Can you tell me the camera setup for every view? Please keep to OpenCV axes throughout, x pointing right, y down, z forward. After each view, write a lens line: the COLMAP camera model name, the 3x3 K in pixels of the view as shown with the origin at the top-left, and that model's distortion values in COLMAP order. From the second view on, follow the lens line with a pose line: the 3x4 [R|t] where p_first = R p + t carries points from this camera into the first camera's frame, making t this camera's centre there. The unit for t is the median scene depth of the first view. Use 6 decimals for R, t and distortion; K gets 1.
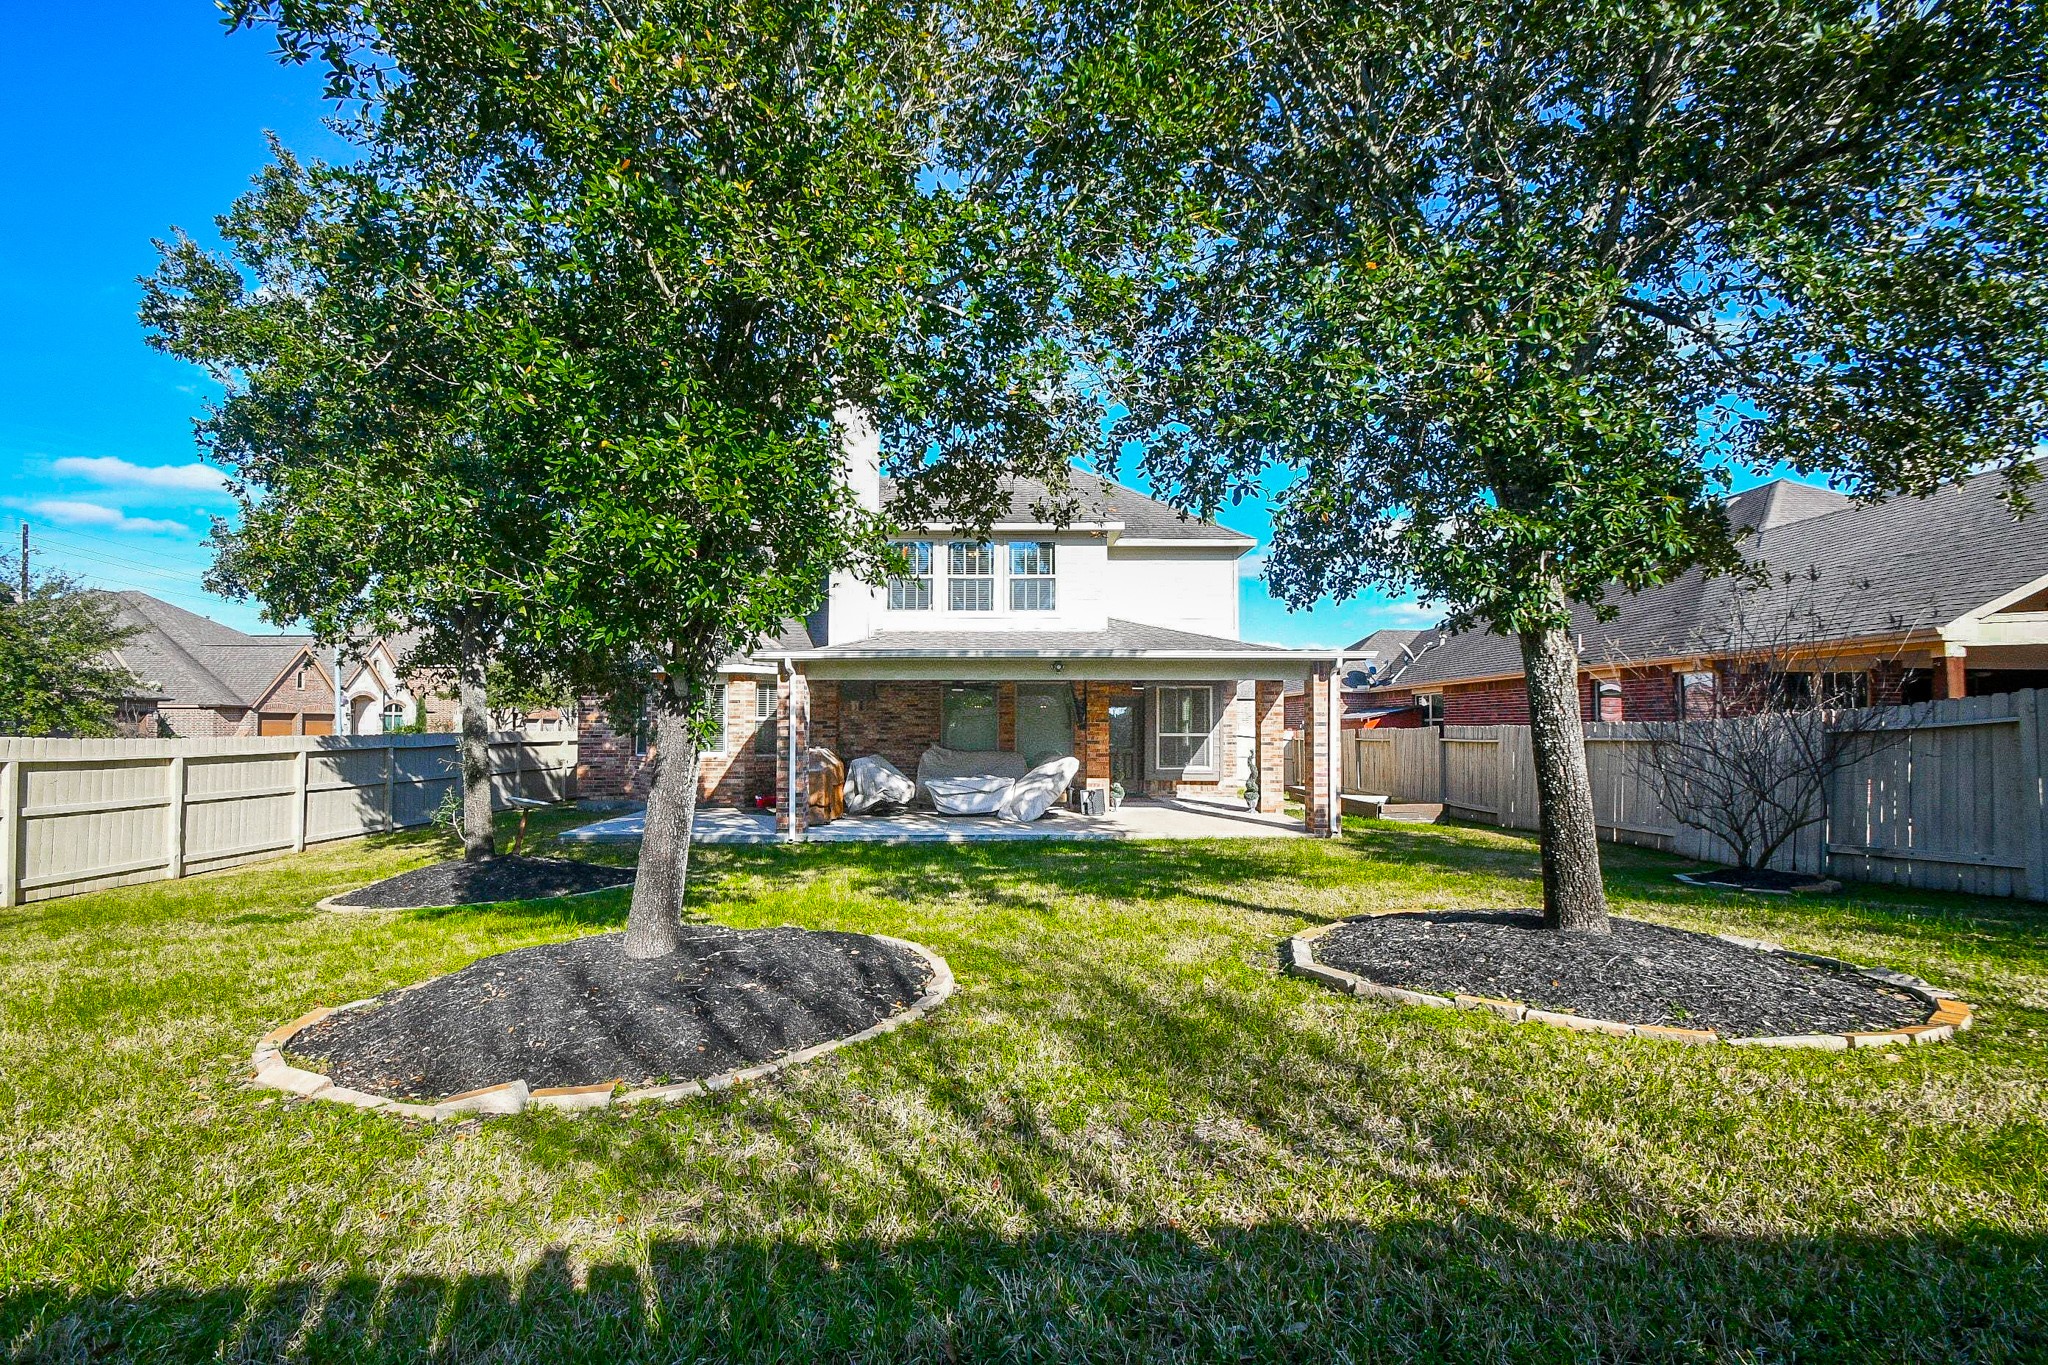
lens RADIAL K [[911.0, 0, 1012.9], [0, 911.0, 688.2], [0, 0, 1]] dist [0.018364, -0.017425]
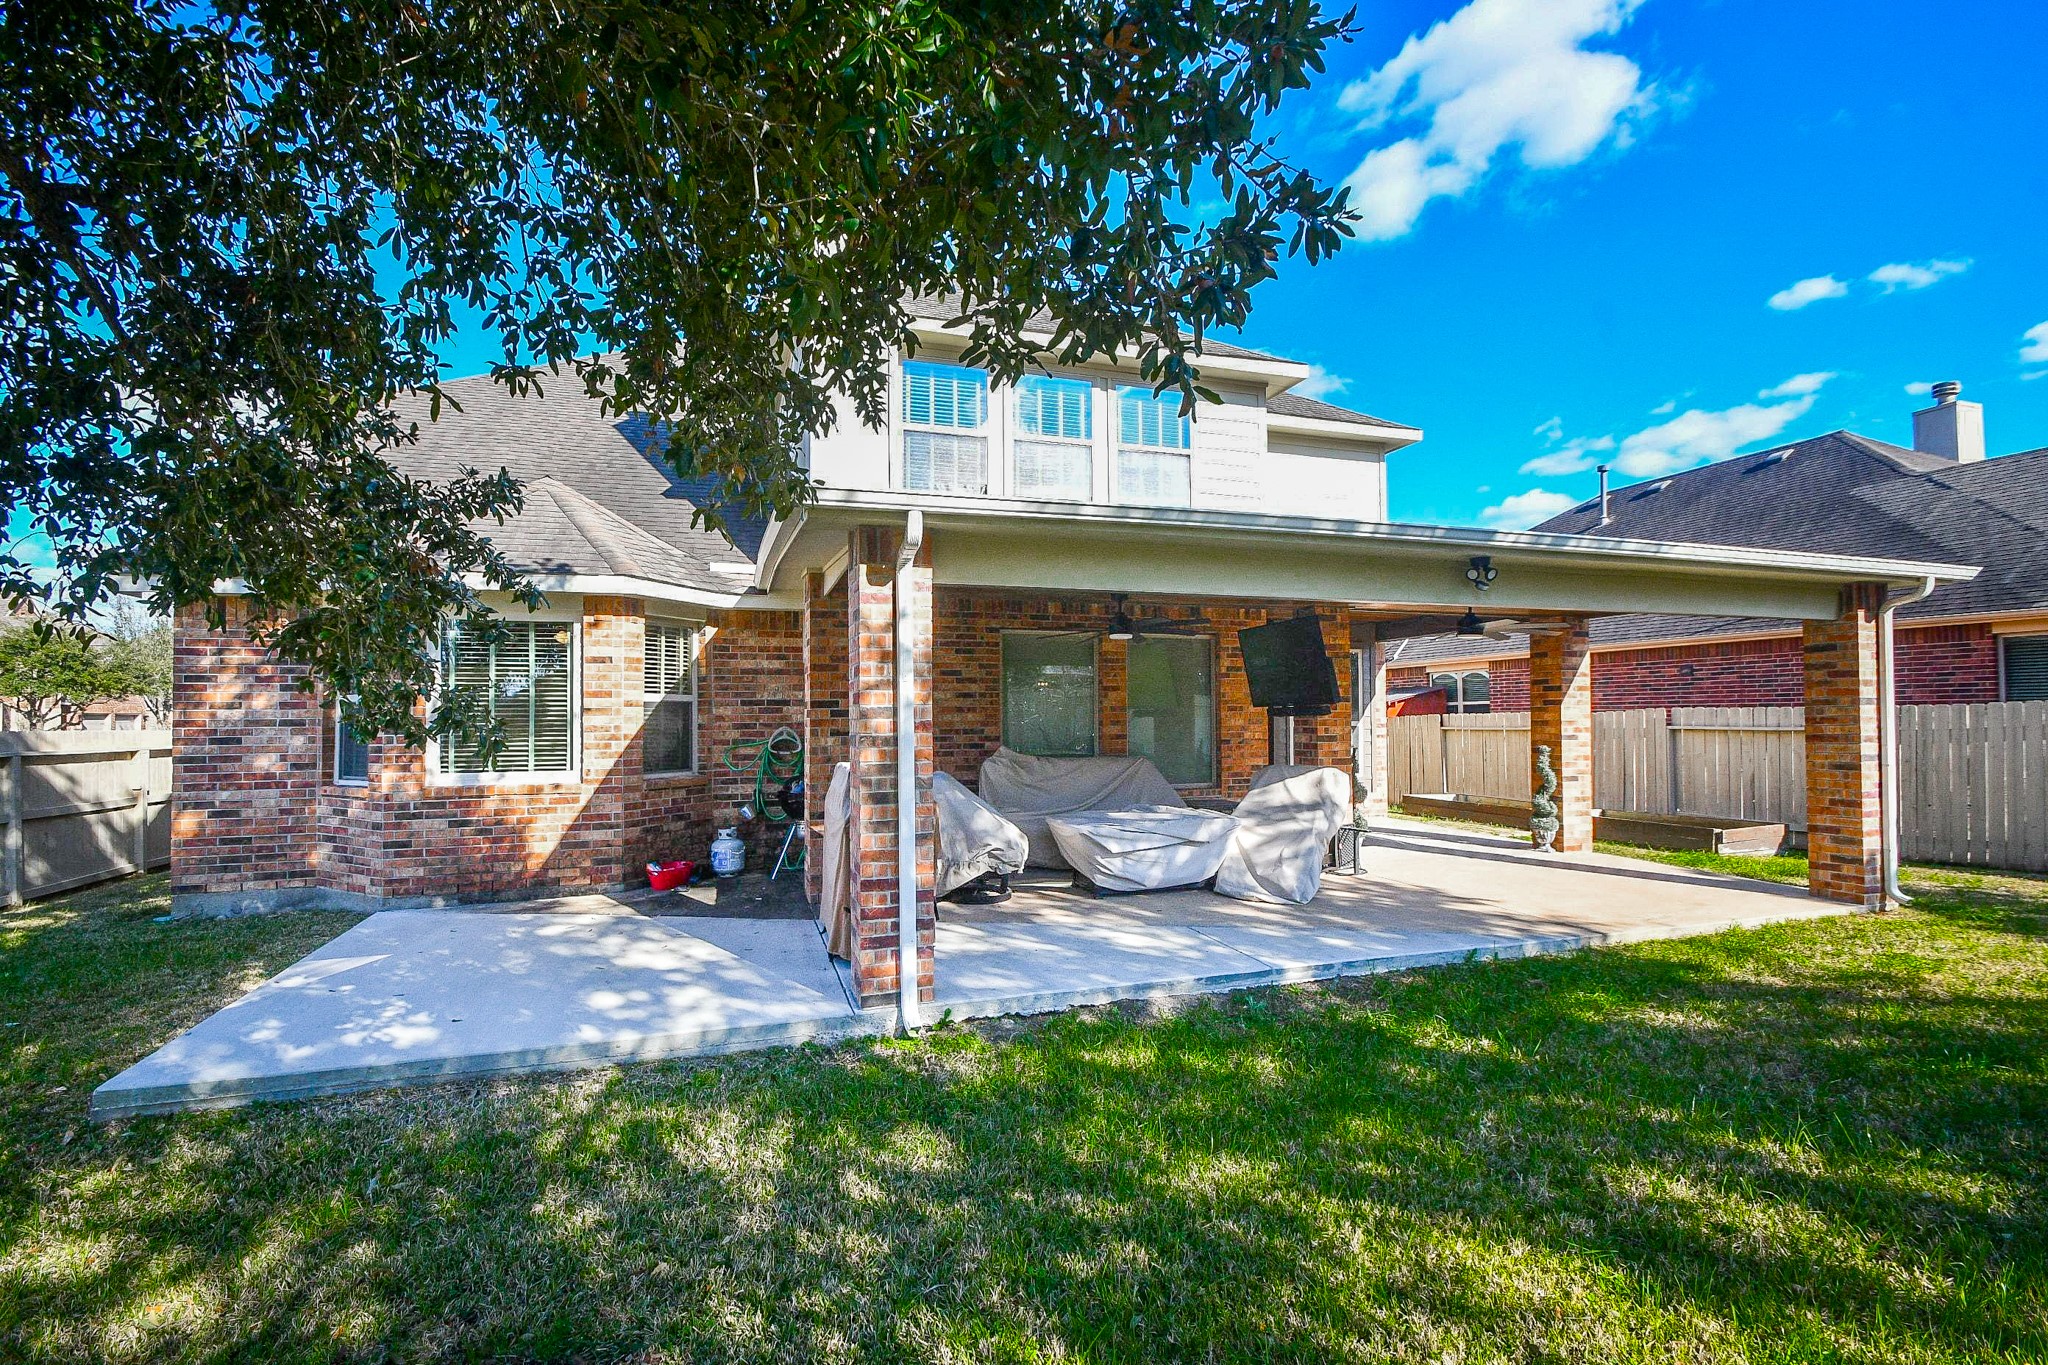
lens RADIAL K [[911.0, 0, 1012.9], [0, 911.0, 688.2], [0, 0, 1]] dist [0.018364, -0.017425]
pose [[0.956237, 0.001275, 0.292590, -0.241962], [-0.003428, 0.999971, 0.006848, 0.025313], [-0.292573, -0.007552, 0.956213, 0.507781]]
